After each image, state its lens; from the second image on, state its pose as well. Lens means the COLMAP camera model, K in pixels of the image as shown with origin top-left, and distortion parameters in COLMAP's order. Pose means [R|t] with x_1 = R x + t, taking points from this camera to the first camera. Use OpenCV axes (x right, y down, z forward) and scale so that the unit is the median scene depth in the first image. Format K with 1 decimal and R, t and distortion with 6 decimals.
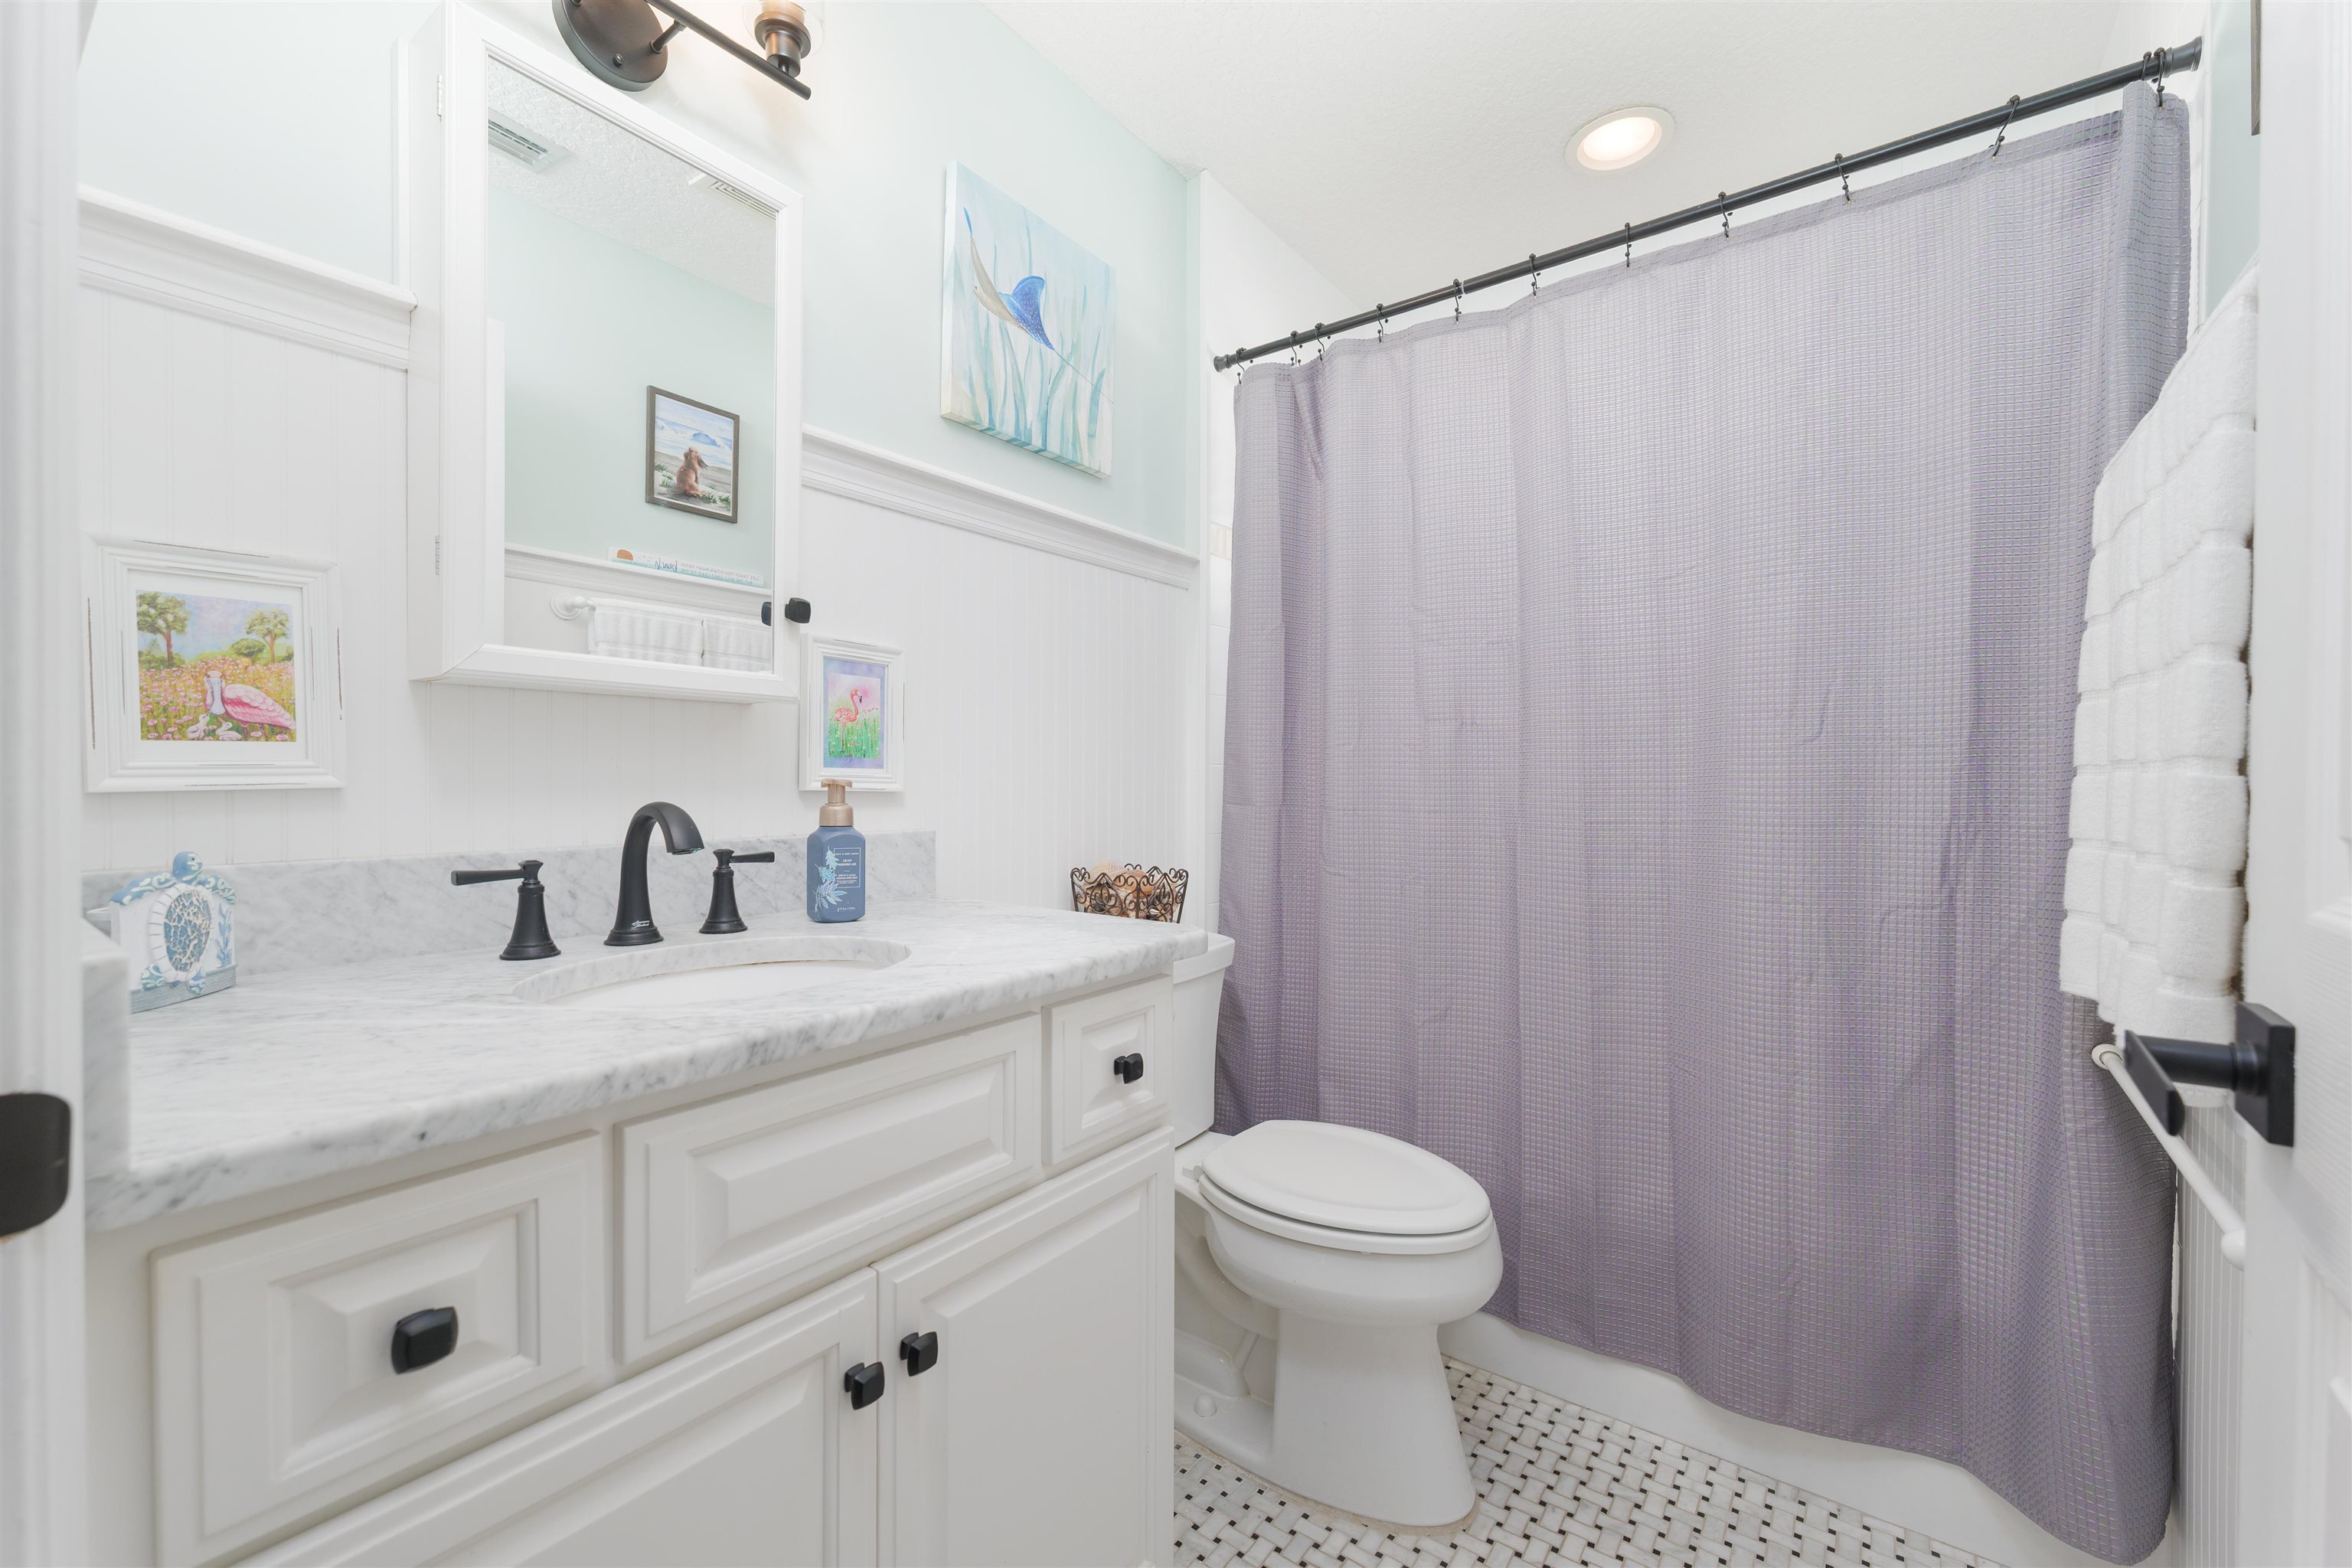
lens RADIAL K [[958.4, 0, 1177.7], [0, 958.4, 791.7], [0, 0, 1]] dist [-0.000478, -0.000401]
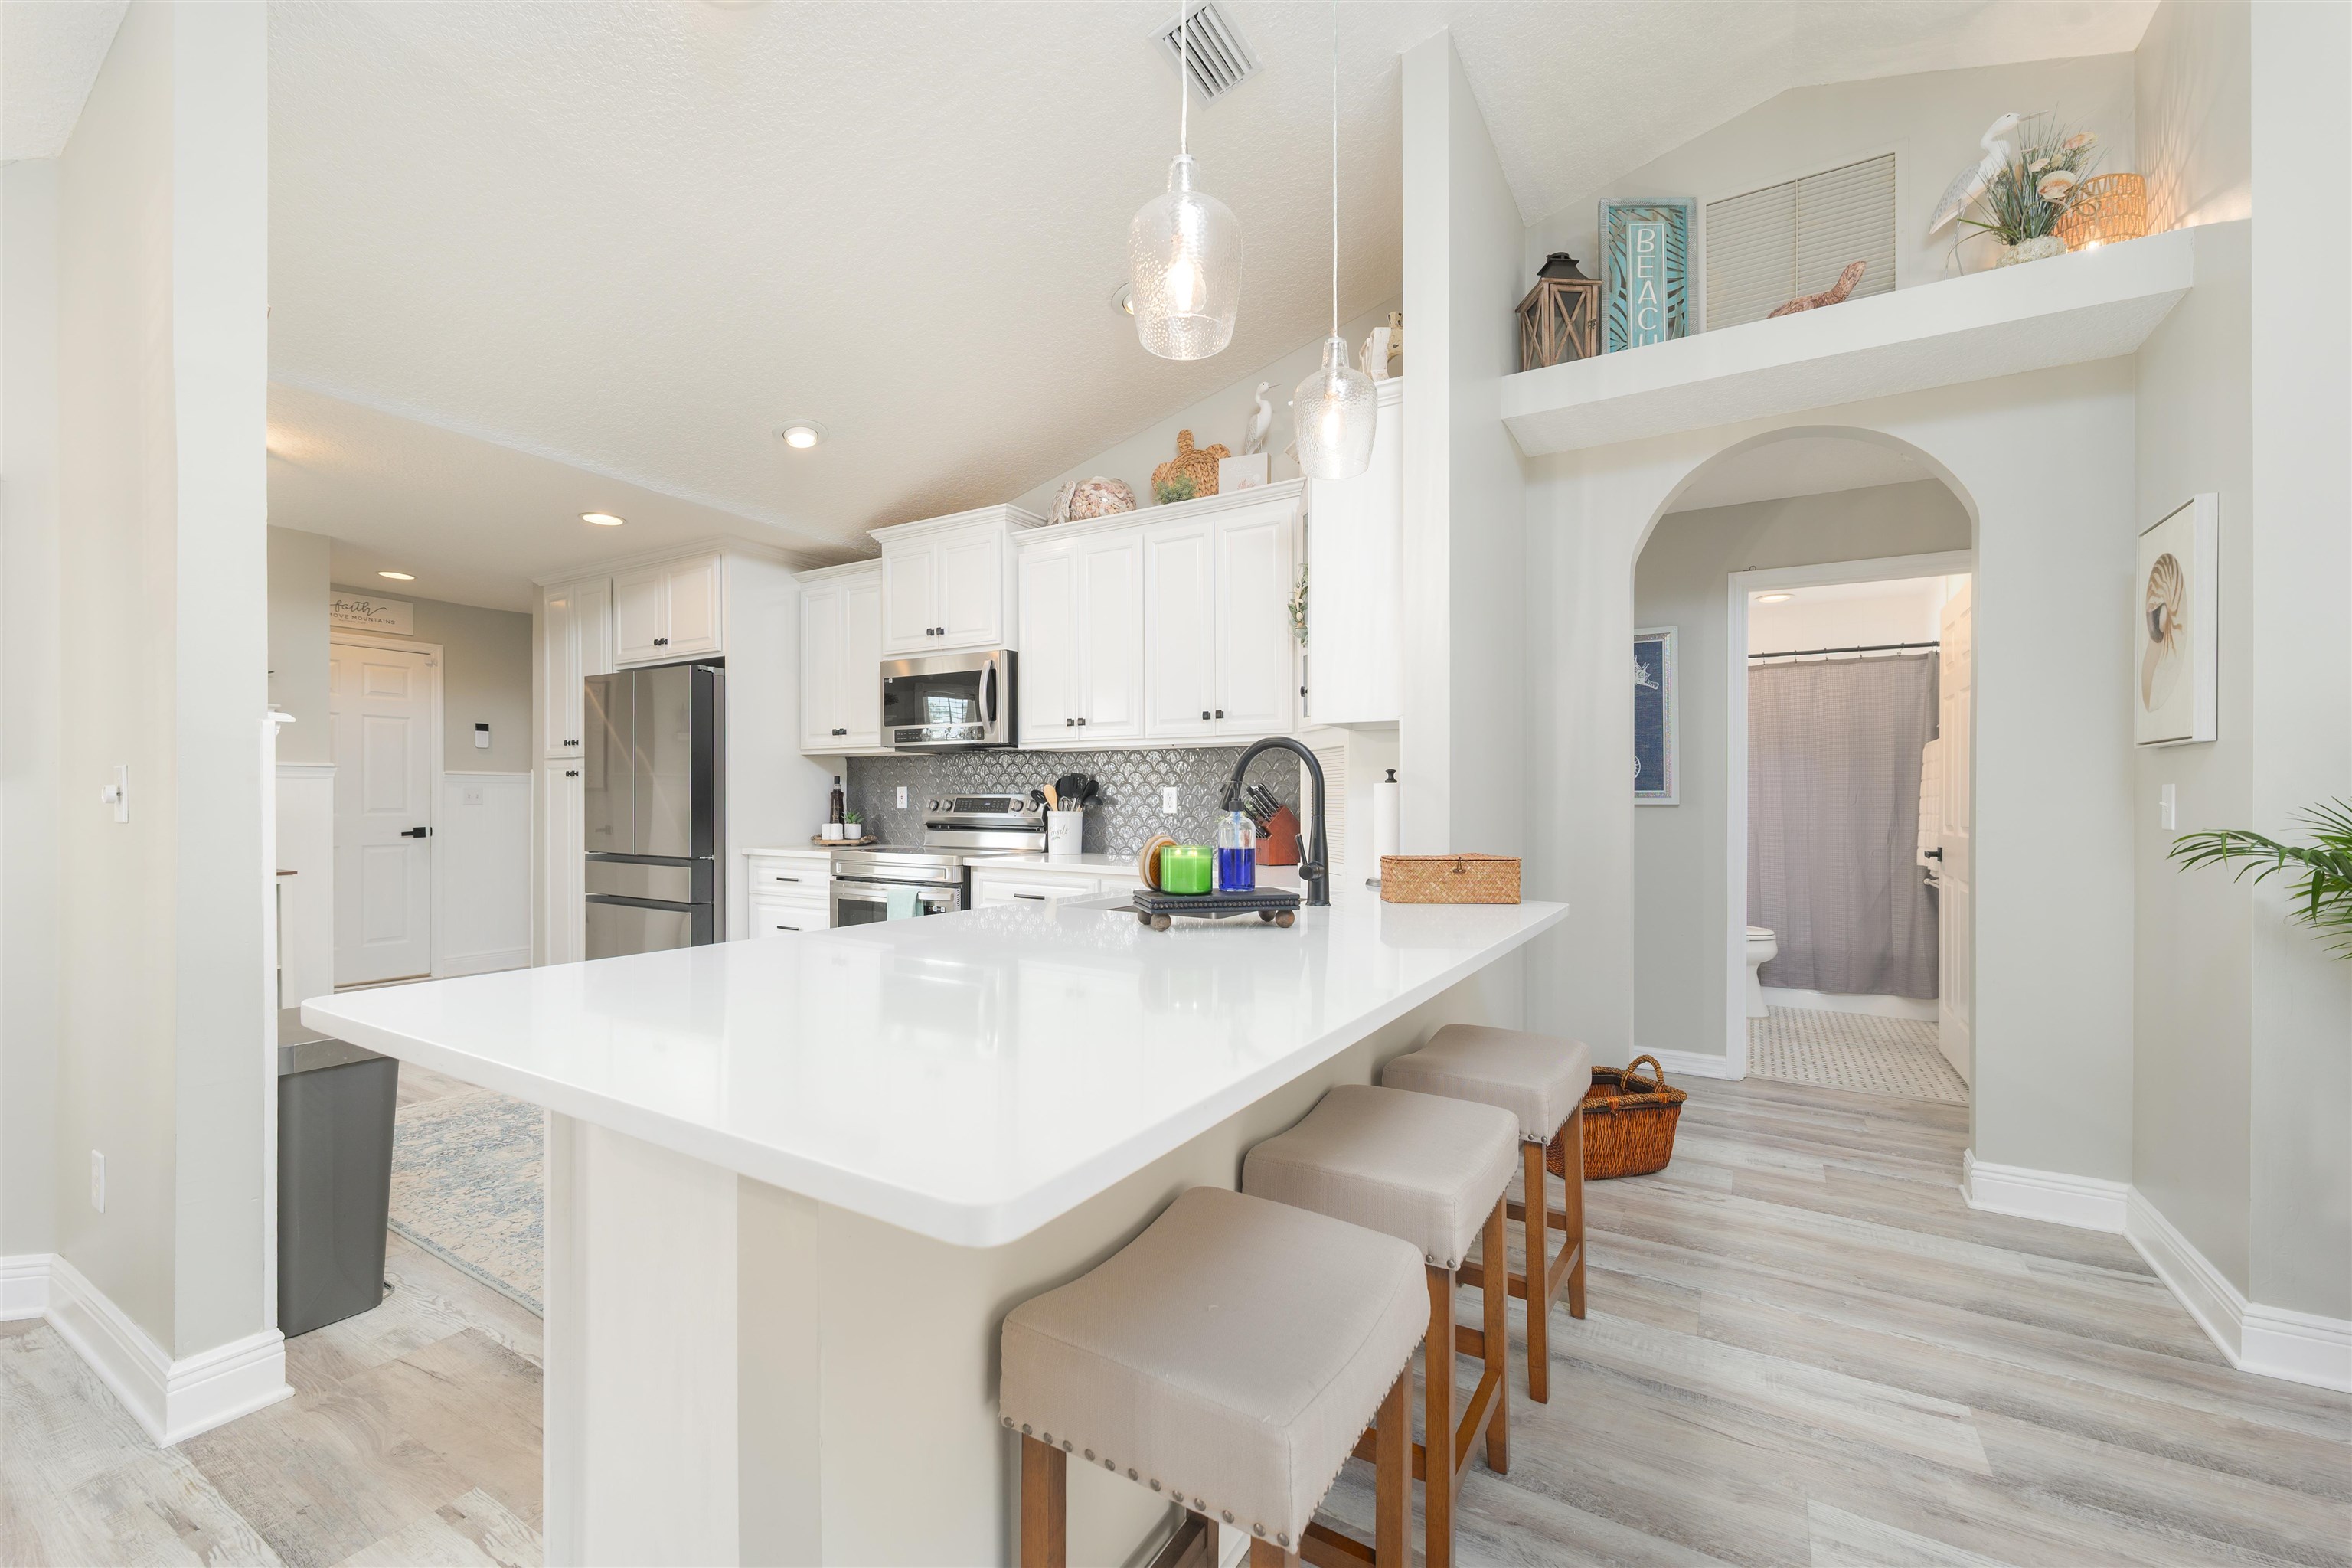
lens RADIAL K [[958.4, 0, 1178.3], [0, 958.4, 792.9], [0, 0, 1]] dist [-0.000478, -0.000401]
pose [[0.995277, 0.004046, 0.096996, -2.370265], [-0.002417, 0.999854, -0.016903, -0.034468], [-0.097050, 0.016589, 0.995141, -2.512248]]
